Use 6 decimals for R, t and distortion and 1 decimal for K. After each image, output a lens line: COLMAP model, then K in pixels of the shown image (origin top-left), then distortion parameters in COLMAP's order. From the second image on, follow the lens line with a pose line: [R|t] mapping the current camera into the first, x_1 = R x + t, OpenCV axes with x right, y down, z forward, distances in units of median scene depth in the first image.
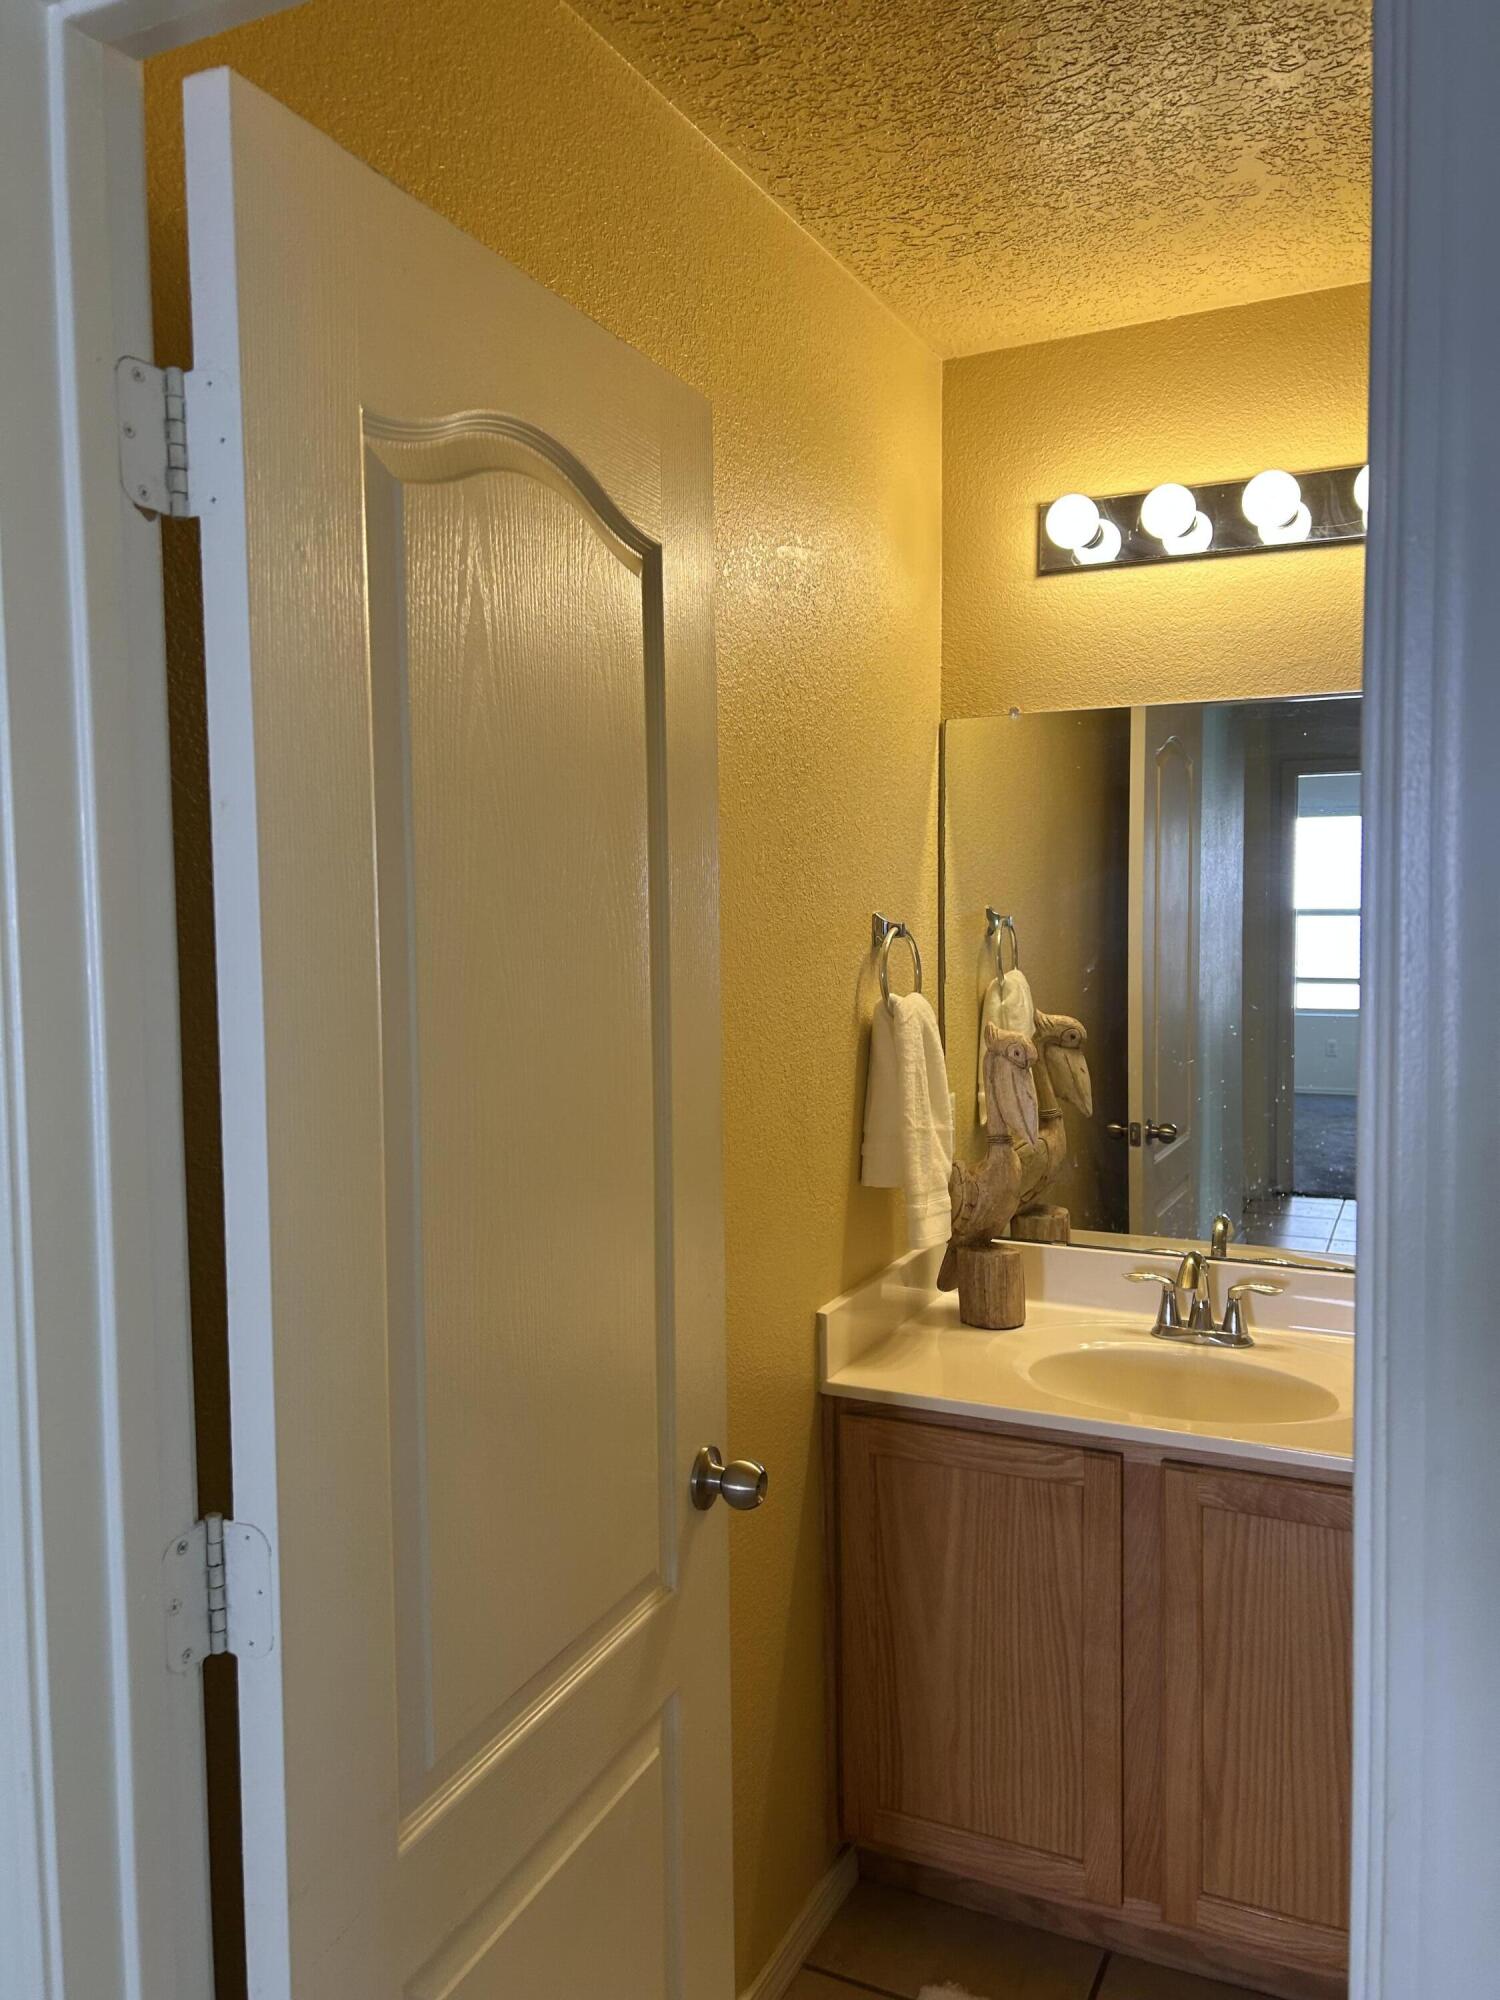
lens RADIAL K [[1542.2, 0, 710.0], [0, 1542.2, 1002.8], [0, 0, 1]] dist [0.030591, -0.005994]
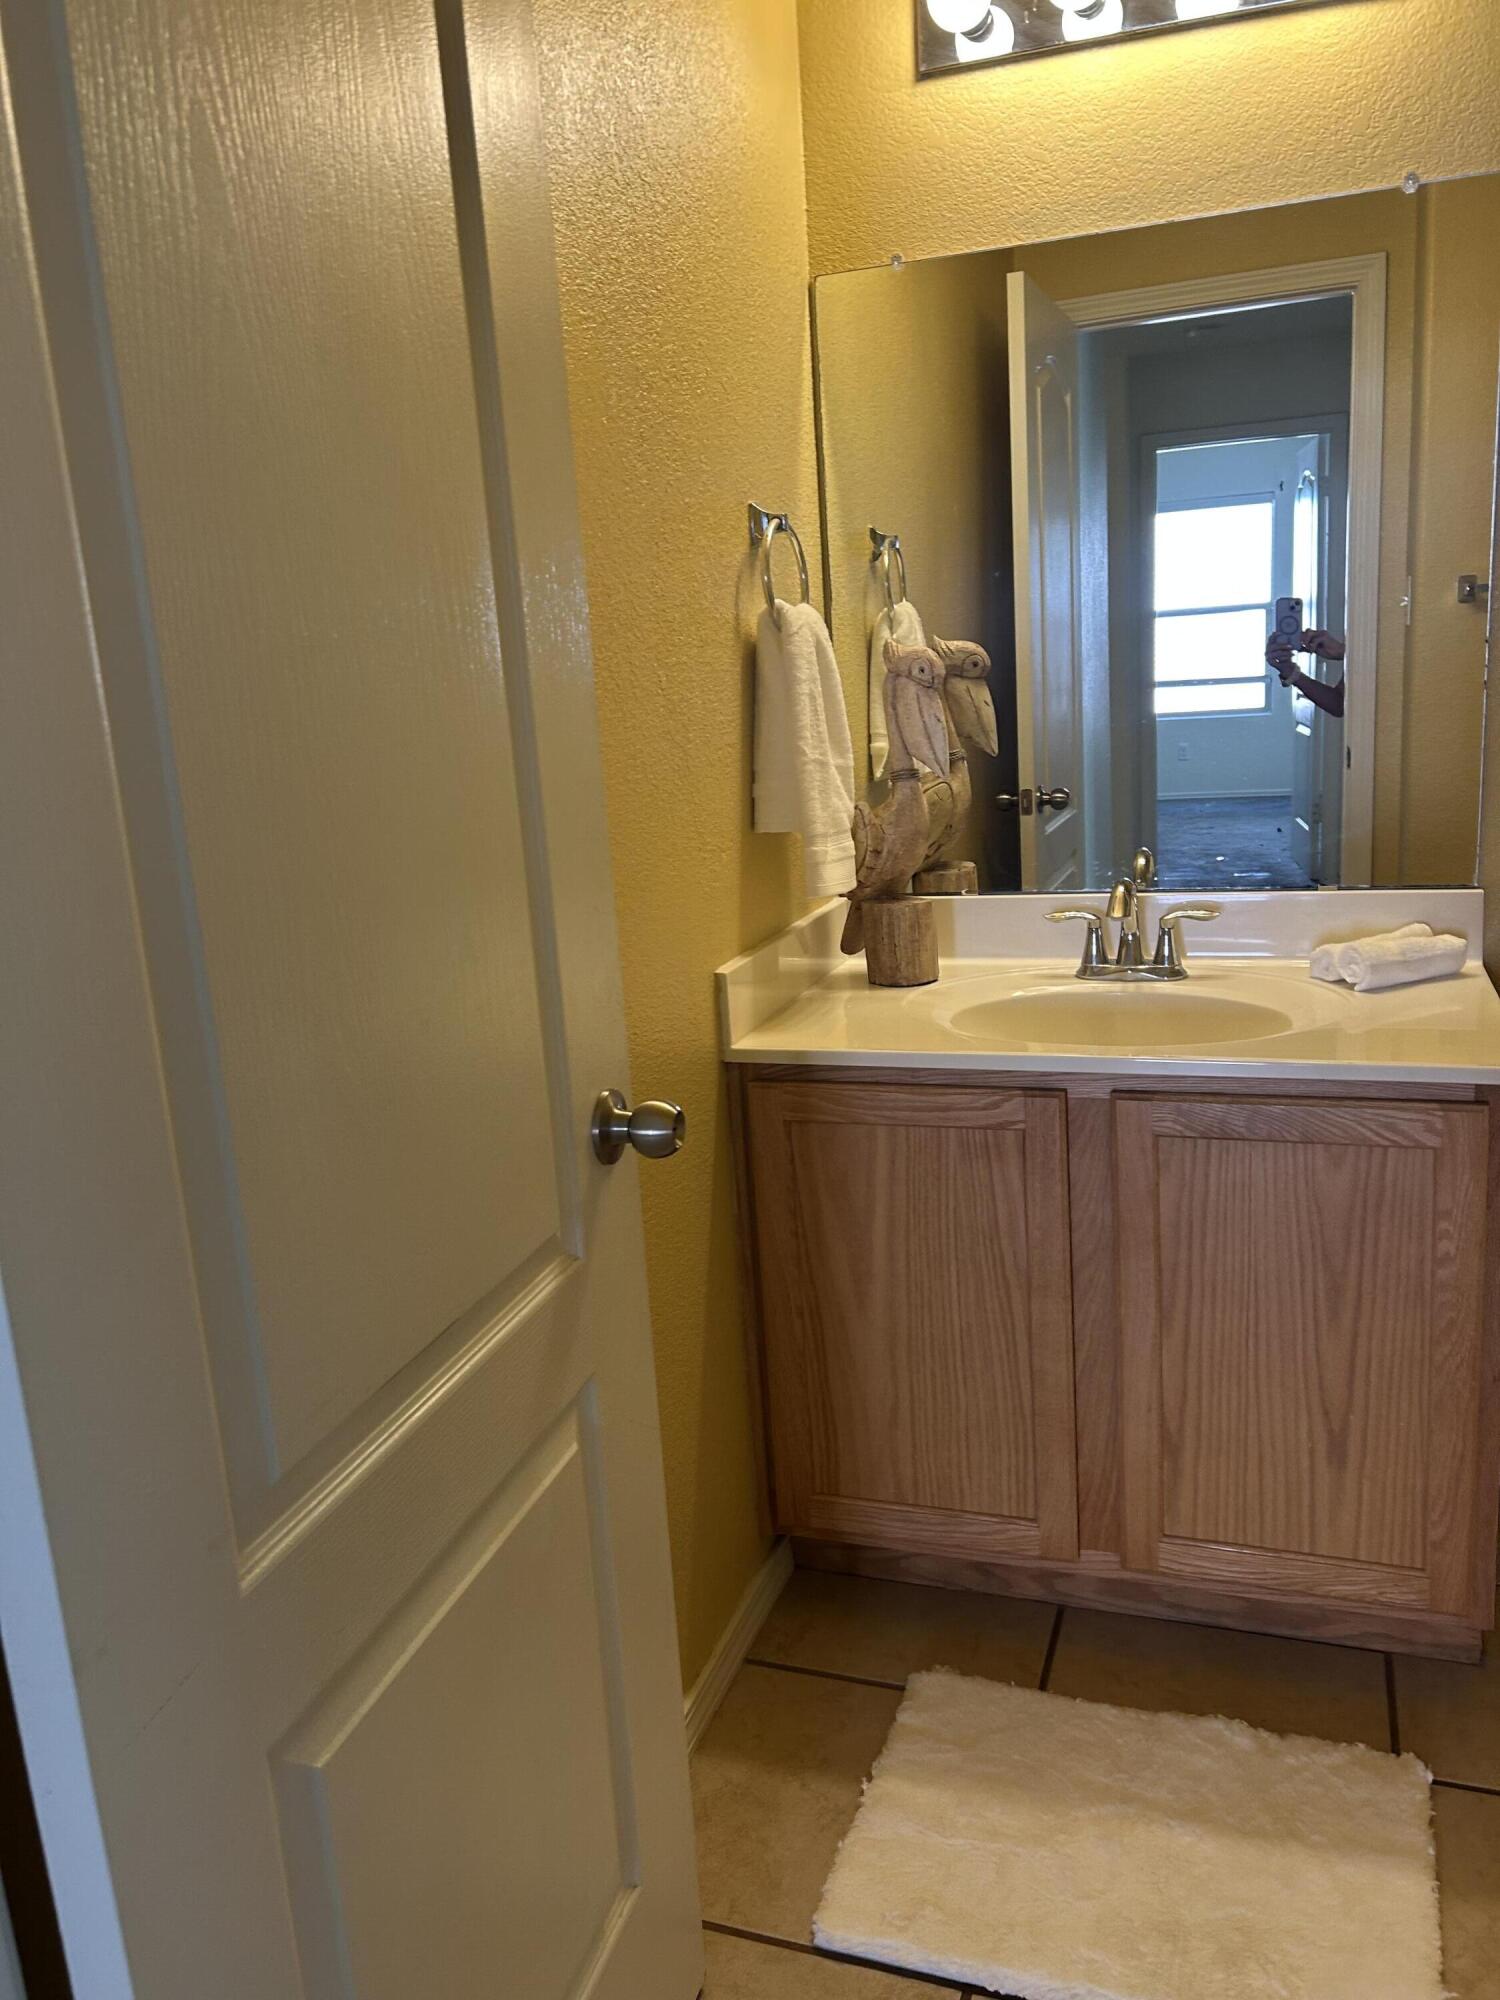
lens RADIAL K [[1531.4, 0, 741.1], [0, 1531.4, 995.7], [0, 0, 1]] dist [0.085214, -0.083762]
pose [[0.991121, -0.078207, 0.107527, -0.010939], [0.061764, 0.986974, 0.148550, 0.086160], [-0.117744, -0.140590, 0.983042, 0.142692]]
